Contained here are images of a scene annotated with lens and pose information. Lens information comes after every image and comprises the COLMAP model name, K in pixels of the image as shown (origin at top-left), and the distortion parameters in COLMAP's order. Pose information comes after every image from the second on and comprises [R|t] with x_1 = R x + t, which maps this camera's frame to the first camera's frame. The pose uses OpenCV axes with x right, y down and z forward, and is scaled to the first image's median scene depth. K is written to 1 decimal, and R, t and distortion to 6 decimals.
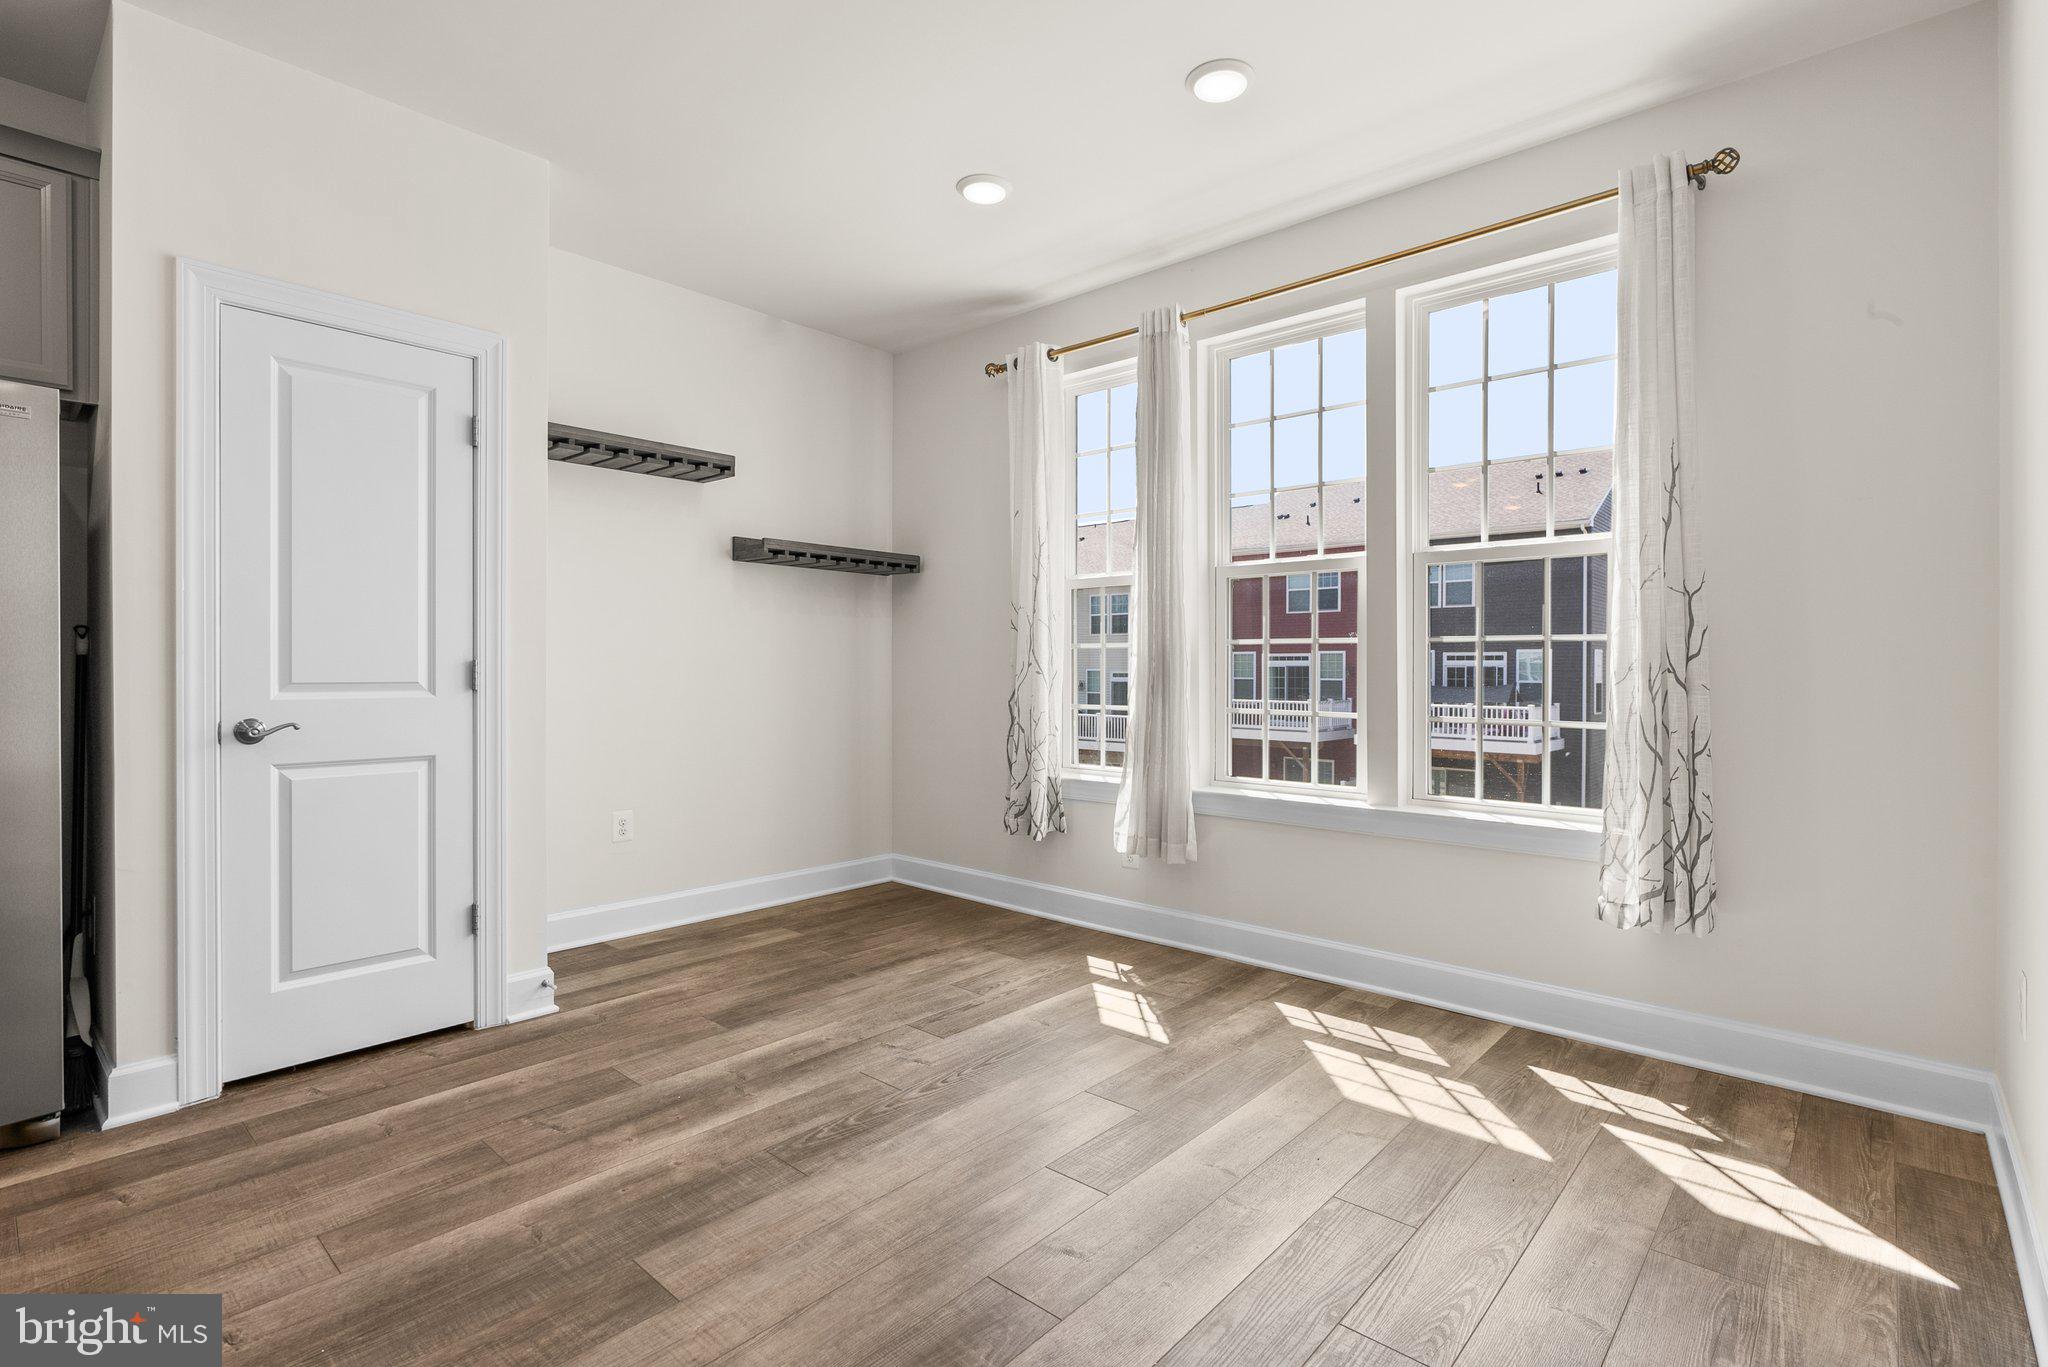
lens RADIAL K [[962.4, 0, 1034.2], [0, 962.4, 670.8], [0, 0, 1]] dist [-0.002249, 0.000428]
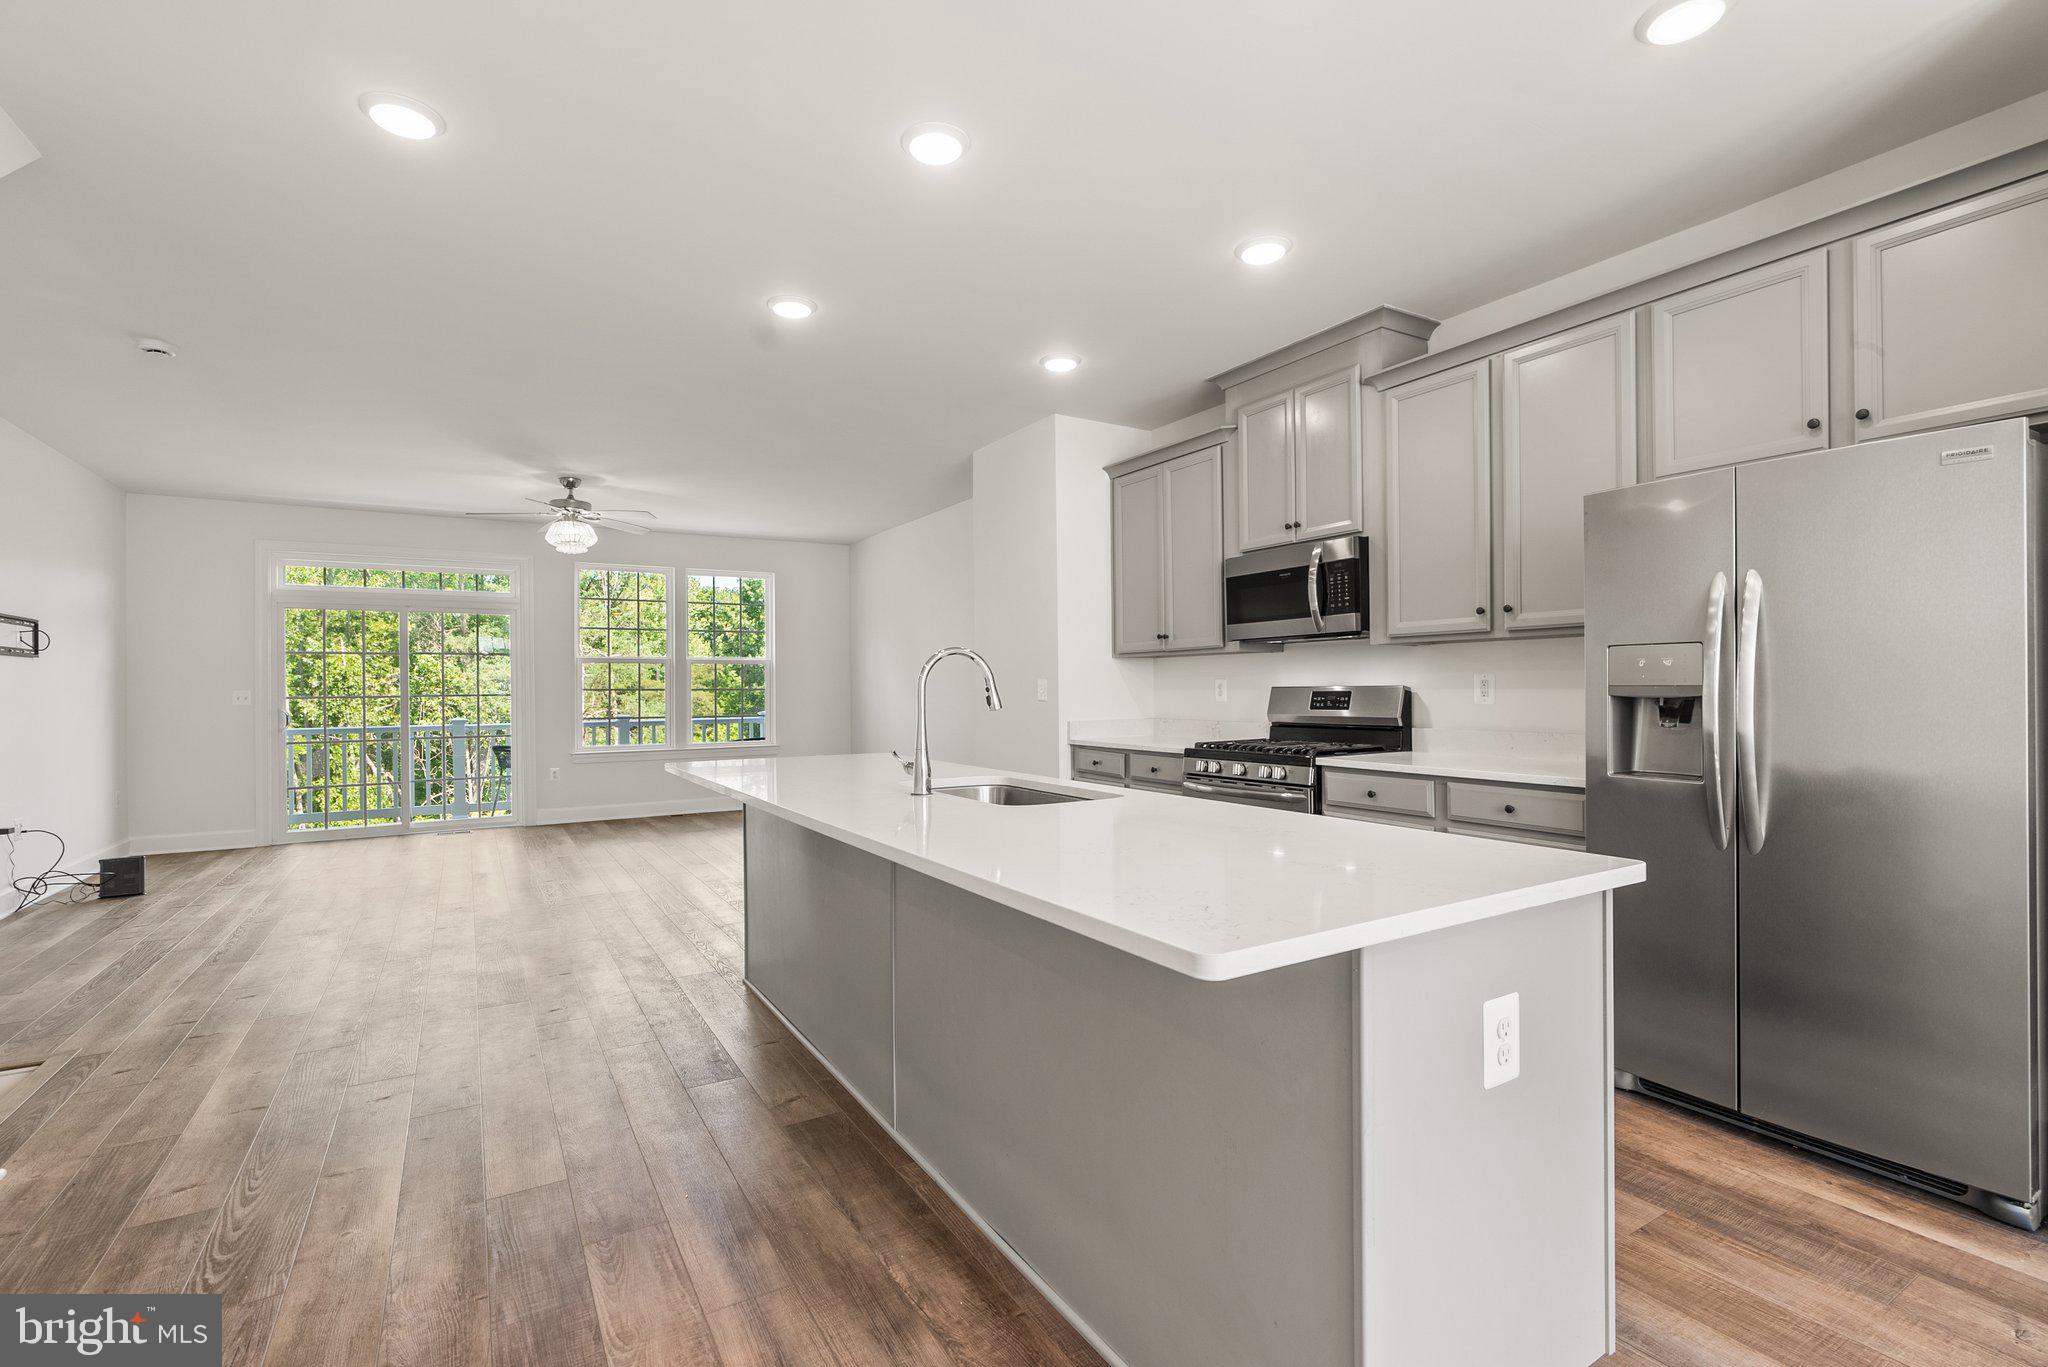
lens RADIAL K [[921.4, 0, 1013.7], [0, 921.4, 689.8], [0, 0, 1]] dist [-0.003886, 0.000232]
pose [[-0.300794, 0.006578, -0.953667, 0.084902], [0.005733, 0.999971, 0.005089, -0.032944], [0.953672, -0.003936, -0.300823, 0.255898]]
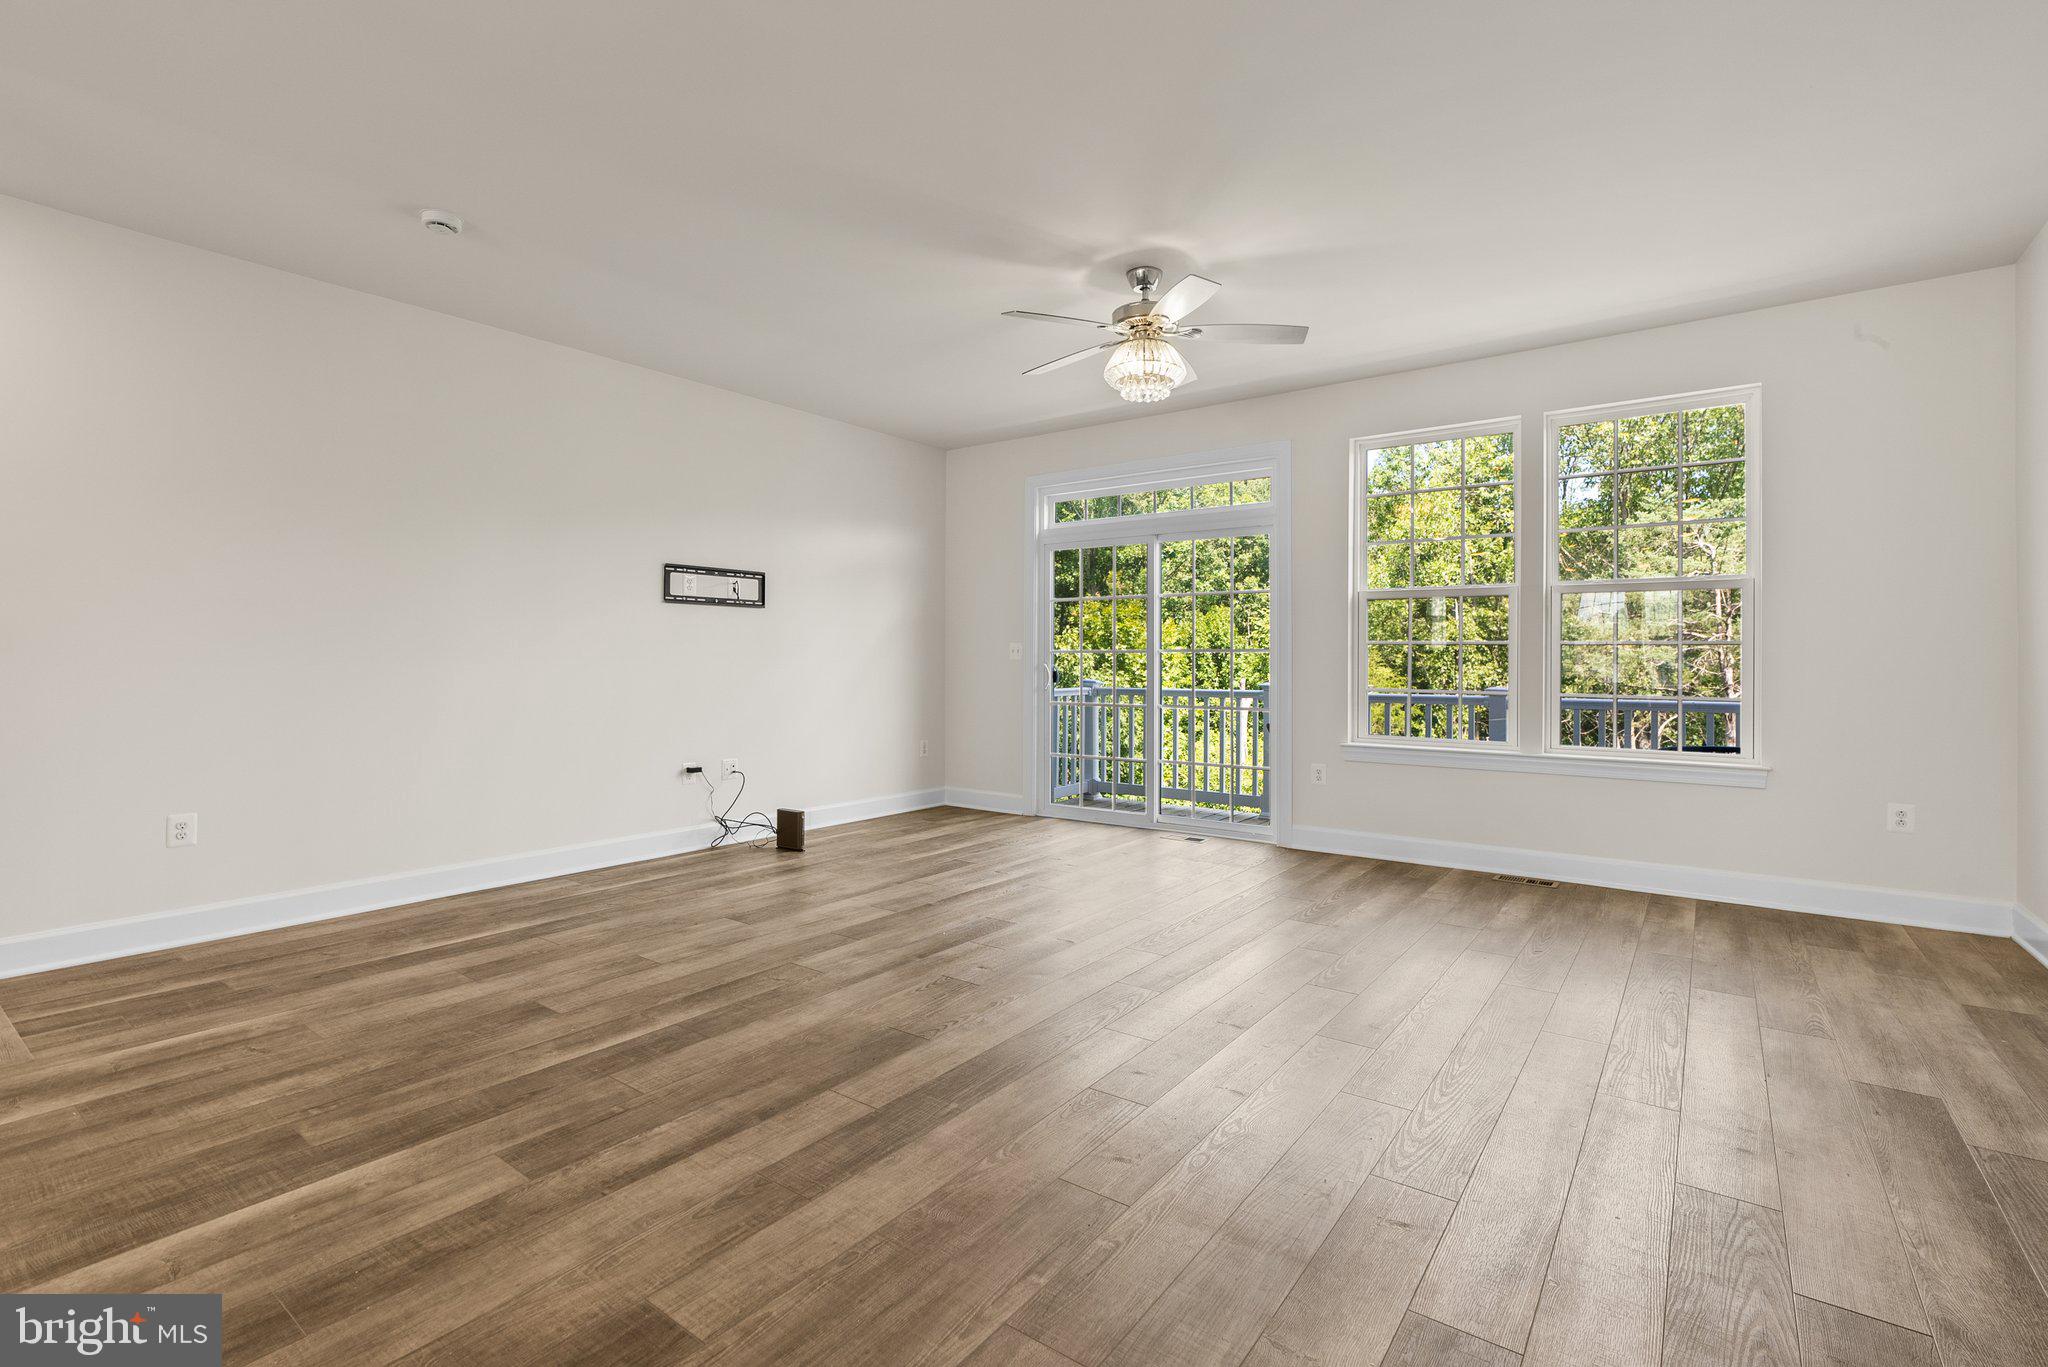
lens RADIAL K [[928.5, 0, 1017.7], [0, 928.5, 661.0], [0, 0, 1]] dist [-0.004737, 0.000467]
pose [[-0.996921, -0.001236, -0.078399, -1.439538], [-0.001638, 0.999986, 0.005060, 0.000893], [0.078392, 0.005173, -0.996909, -0.153566]]
